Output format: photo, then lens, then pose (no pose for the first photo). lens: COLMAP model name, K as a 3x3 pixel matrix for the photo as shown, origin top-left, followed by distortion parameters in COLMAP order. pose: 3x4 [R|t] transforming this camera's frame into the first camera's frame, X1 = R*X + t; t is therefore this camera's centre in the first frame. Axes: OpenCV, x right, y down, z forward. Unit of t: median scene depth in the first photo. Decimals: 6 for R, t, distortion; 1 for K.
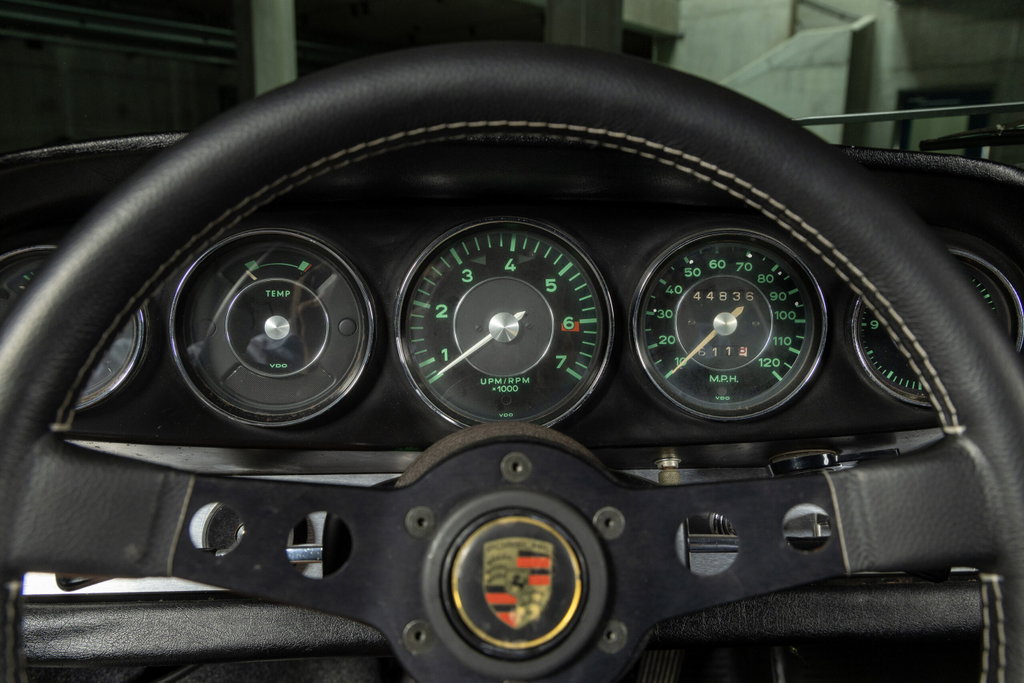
lens RADIAL K [[759.8, 0, 510.4], [0, 759.8, 341.5], [0, 0, 1]] dist [-0.001382, -0.000201]
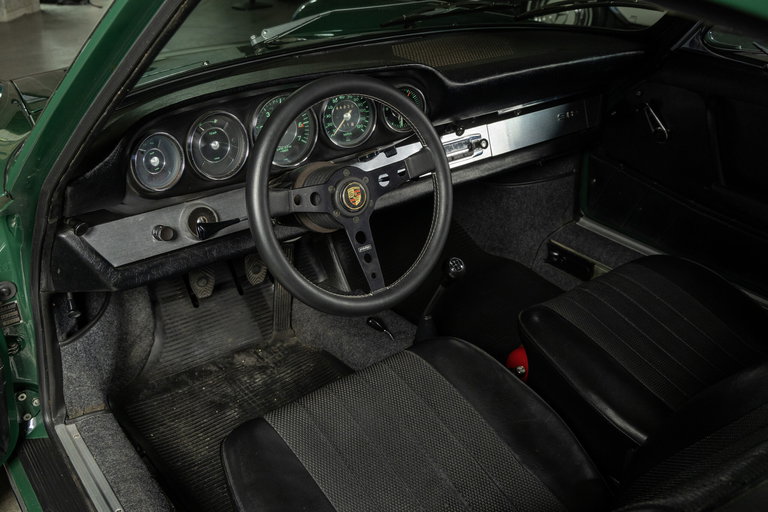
lens RADIAL K [[728.8, 0, 384.3], [0, 728.8, 256.2], [0, 0, 1]] dist [0.001469, 0.000000]
pose [[0.819109, -0.265440, 0.508530, -1.242108], [0.096869, 0.937773, 0.333463, -0.461213], [-0.565400, -0.223882, 0.793851, -1.551069]]
